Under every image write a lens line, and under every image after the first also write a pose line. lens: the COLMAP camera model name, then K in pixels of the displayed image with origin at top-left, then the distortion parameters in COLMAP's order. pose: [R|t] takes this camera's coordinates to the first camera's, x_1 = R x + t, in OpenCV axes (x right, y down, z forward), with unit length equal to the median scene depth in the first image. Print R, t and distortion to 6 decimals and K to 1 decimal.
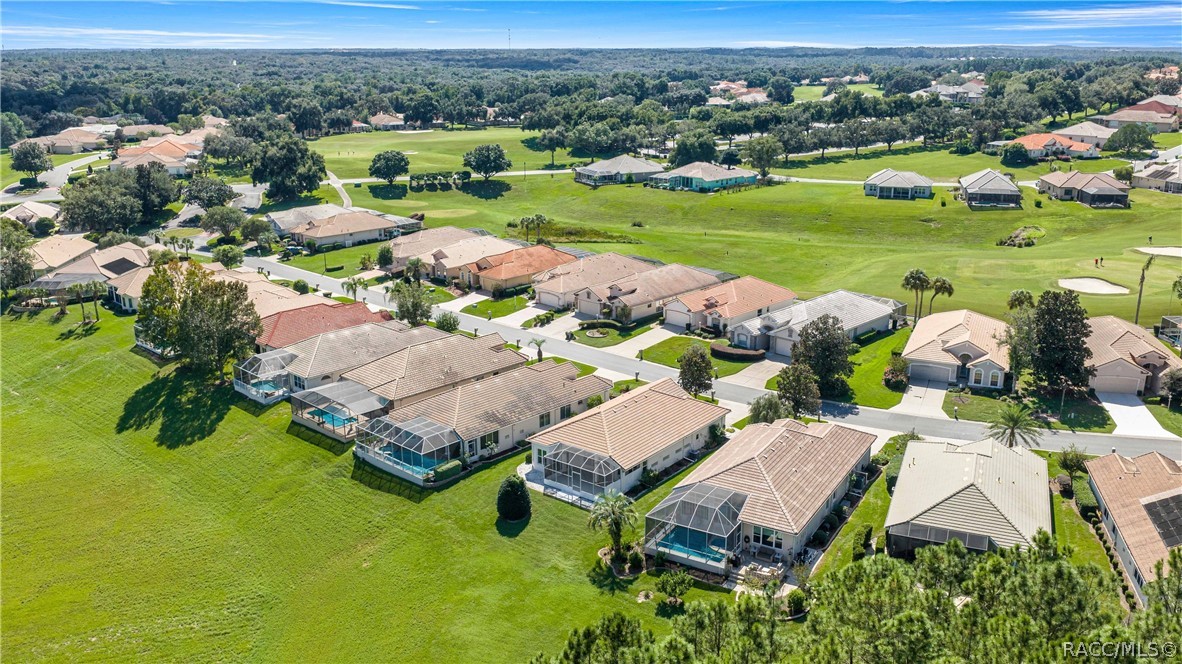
lens RADIAL K [[980.8, 0, 594.0], [0, 980.8, 336.0], [0, 0, 1]] dist [0.029911, -0.062288]
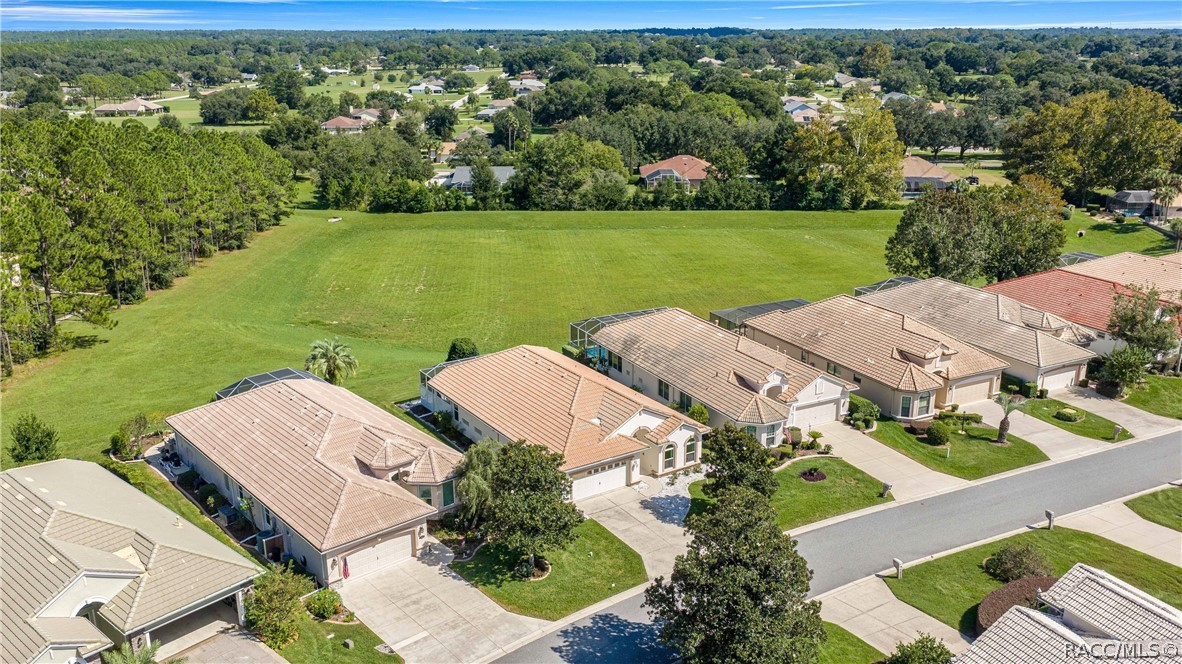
lens RADIAL K [[980.8, 0, 594.0], [0, 980.8, 336.0], [0, 0, 1]] dist [0.029911, -0.062288]
pose [[-0.317206, 0.288618, -0.903371, 0.438314], [-0.268024, 0.886448, 0.377324, -0.151048], [0.909694, 0.361814, -0.203830, 0.774679]]
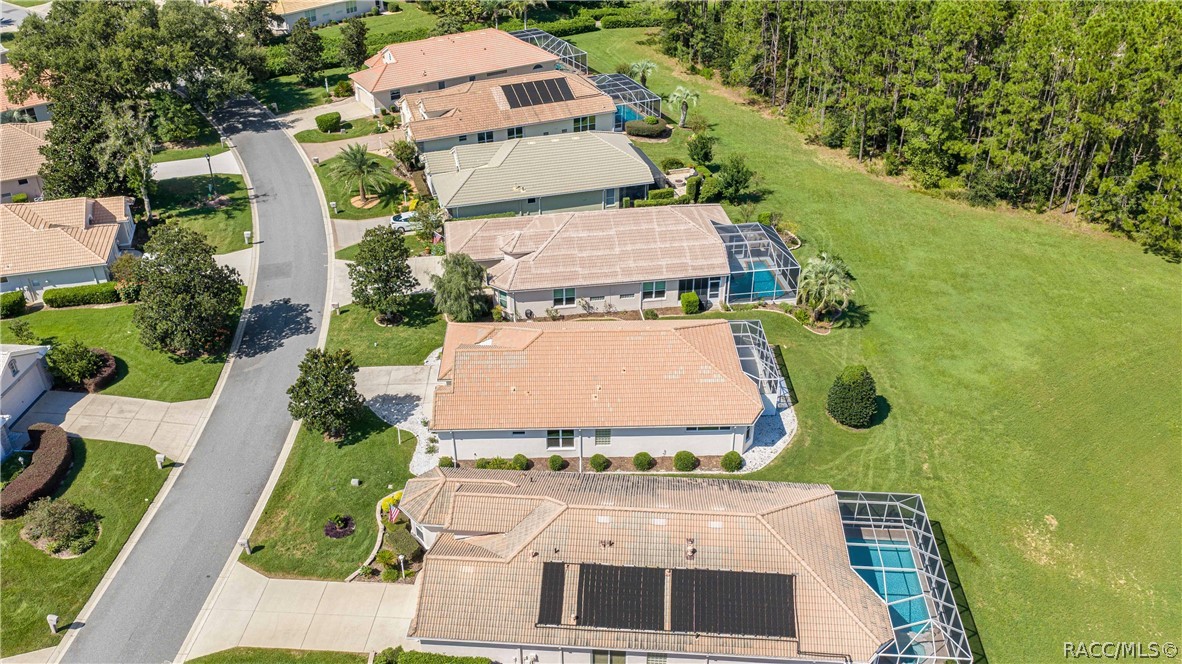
lens RADIAL K [[980.8, 0, 594.0], [0, 980.8, 336.0], [0, 0, 1]] dist [0.029911, -0.062288]
pose [[-0.635771, -0.407009, 0.655849, -0.247871], [0.222472, 0.717000, 0.660619, -0.229679], [-0.739122, 0.565911, -0.365300, 0.820476]]
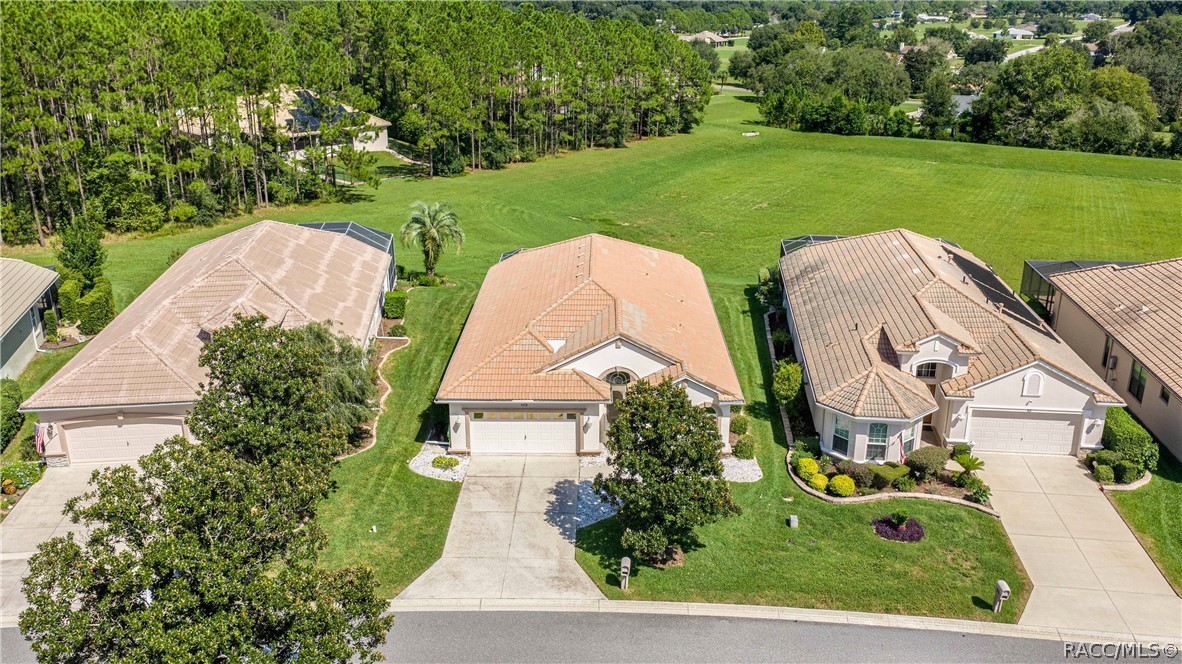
lens RADIAL K [[980.8, 0, 594.0], [0, 980.8, 336.0], [0, 0, 1]] dist [0.029911, -0.062288]
pose [[-0.797425, 0.207509, -0.566615, 0.206384], [-0.167337, 0.826134, 0.538053, -0.106146], [0.579751, 0.523872, -0.624056, 0.876338]]
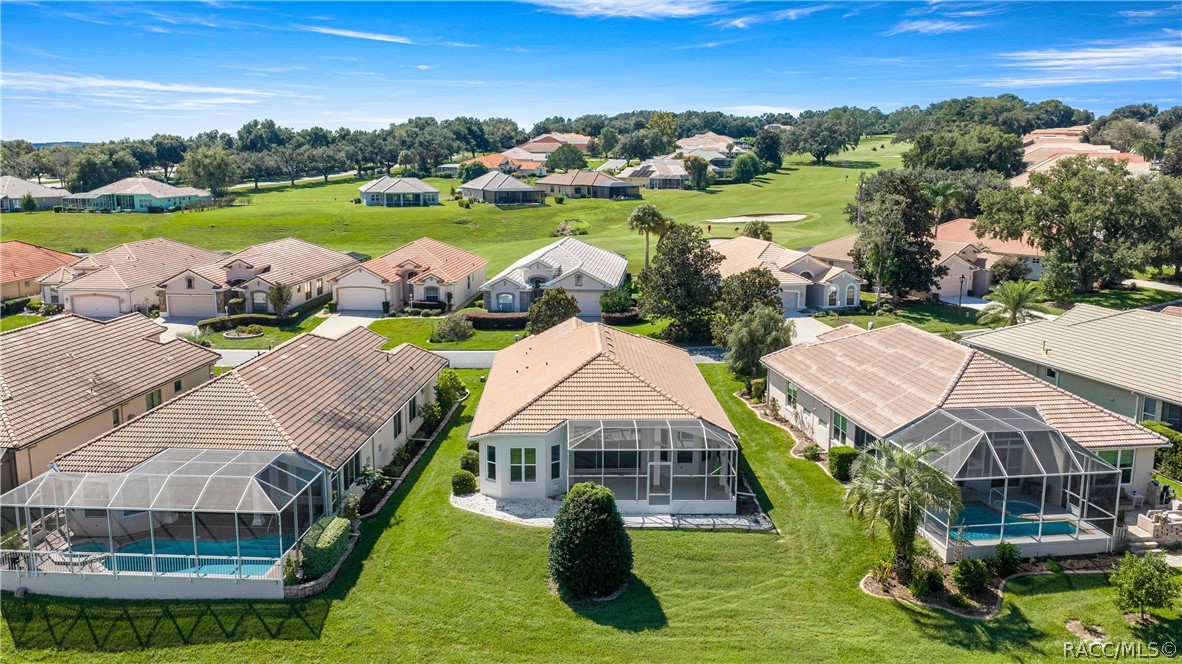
lens RADIAL K [[1004.2, 0, 591.0], [0, 1004.2, 332.0], [0, 0, 1]] dist [0.039224, -0.094297]
pose [[0.773817, -0.105225, 0.624608, -0.200996], [0.172363, 0.983874, -0.047789, 0.058058], [-0.609506, 0.144639, 0.779475, 0.390271]]
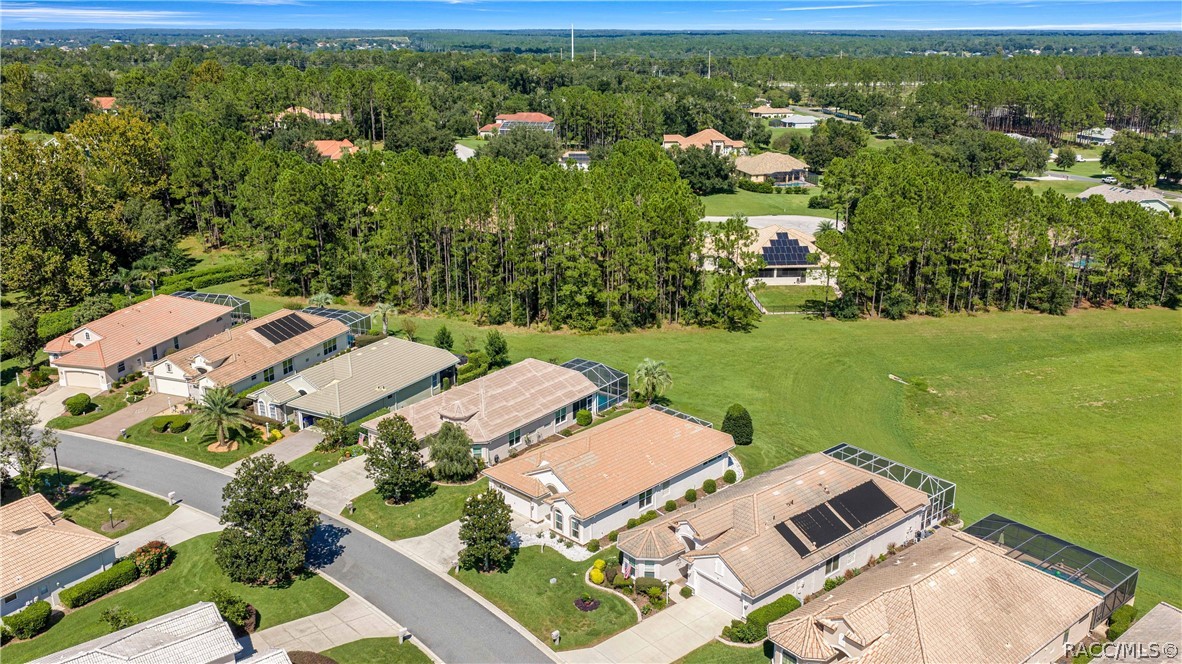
lens RADIAL K [[980.8, 0, 594.0], [0, 980.8, 336.0], [0, 0, 1]] dist [0.029911, -0.062288]
pose [[-0.993769, -0.028737, 0.107687, -0.022919], [0.036226, 0.830451, 0.555913, -0.314893], [-0.105404, 0.556350, -0.824236, 1.105917]]
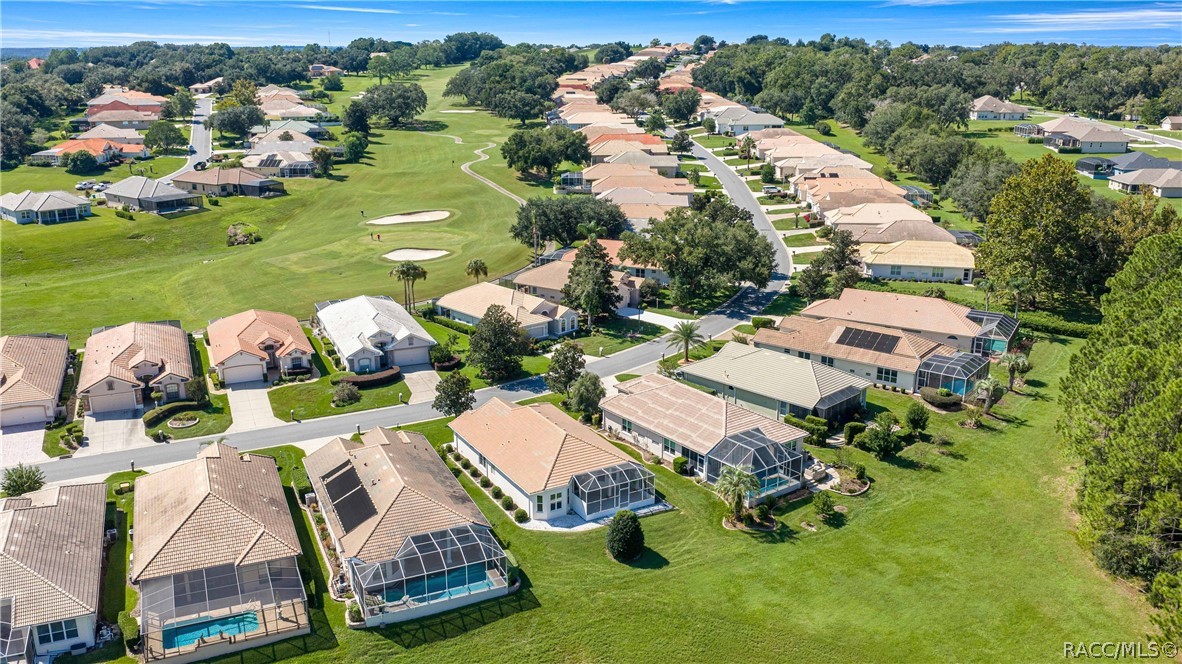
lens RADIAL K [[980.8, 0, 594.0], [0, 980.8, 336.0], [0, 0, 1]] dist [0.029911, -0.062288]
pose [[0.378642, -0.259467, 0.888430, -0.521227], [0.259622, 0.951138, 0.167132, -0.107245], [-0.888384, 0.167373, 0.427504, 0.353748]]
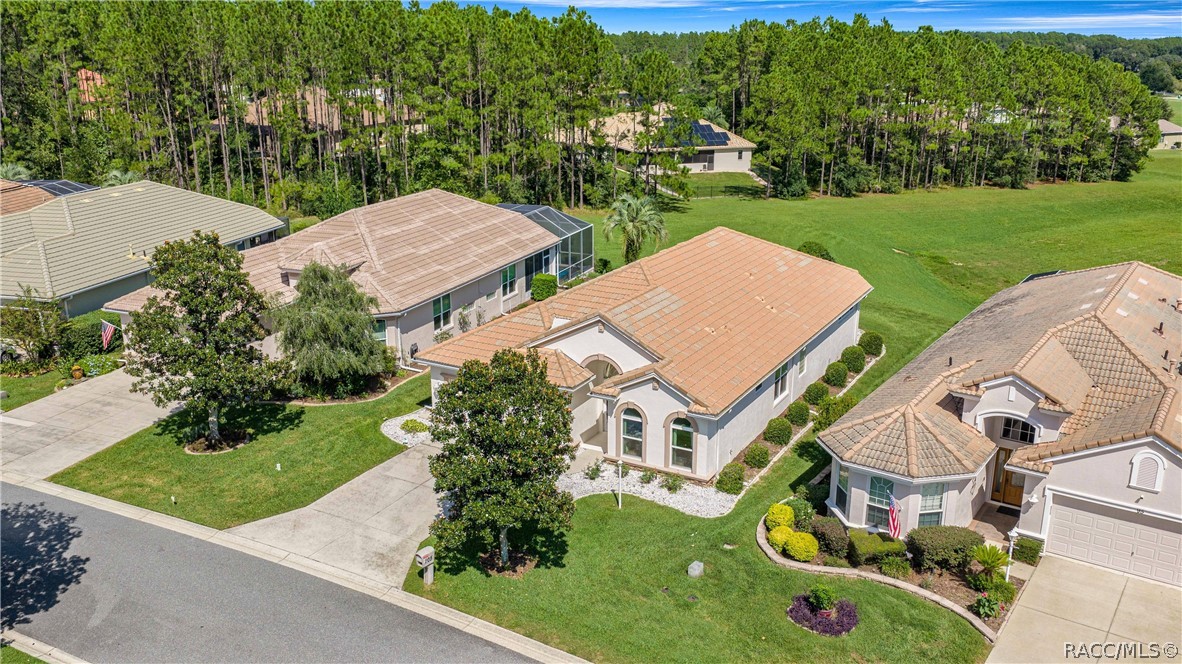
lens RADIAL K [[980.8, 0, 594.0], [0, 980.8, 336.0], [0, 0, 1]] dist [0.029911, -0.062288]
pose [[-0.988987, 0.047689, -0.140107, 0.086696], [-0.036982, 0.837004, 0.545946, -0.085794], [0.143306, 0.545115, -0.826023, 0.904474]]
